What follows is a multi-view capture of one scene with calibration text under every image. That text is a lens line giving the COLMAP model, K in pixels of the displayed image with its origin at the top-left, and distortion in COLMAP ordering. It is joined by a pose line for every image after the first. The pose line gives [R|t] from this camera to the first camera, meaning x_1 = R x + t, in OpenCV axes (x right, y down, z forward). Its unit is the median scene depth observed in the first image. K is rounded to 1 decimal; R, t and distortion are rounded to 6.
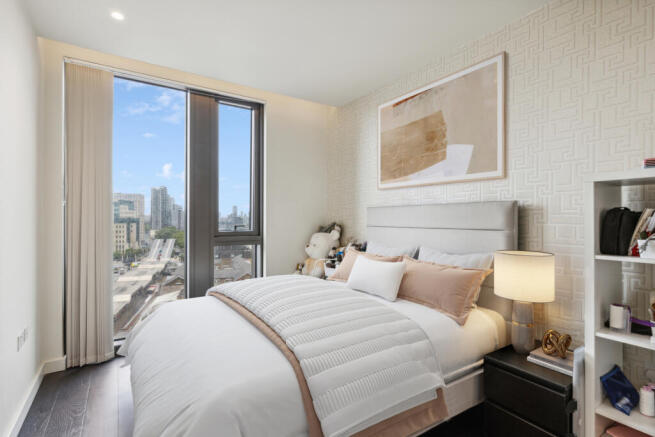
lens RADIAL K [[324.5, 0, 327.5], [0, 324.5, 218.5], [0, 0, 1]] dist [-0.002350, -0.000912]
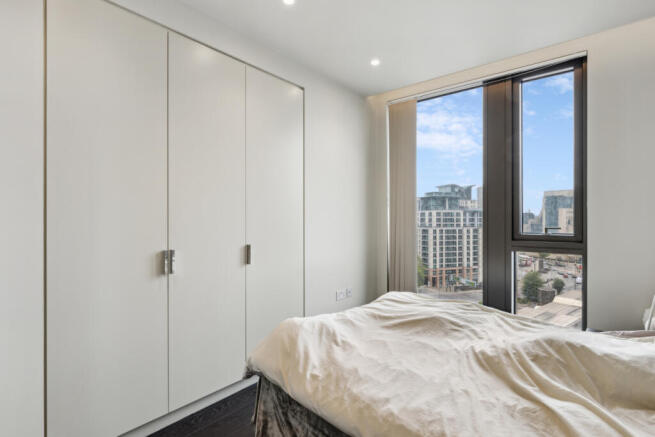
lens RADIAL K [[324.5, 0, 327.5], [0, 324.5, 218.5], [0, 0, 1]] dist [-0.002350, -0.000912]
pose [[0.275200, -0.004707, -0.961375, 0.329492], [-0.001493, 0.999985, -0.005323, 0.004247], [0.961386, 0.002901, 0.275189, 0.276561]]
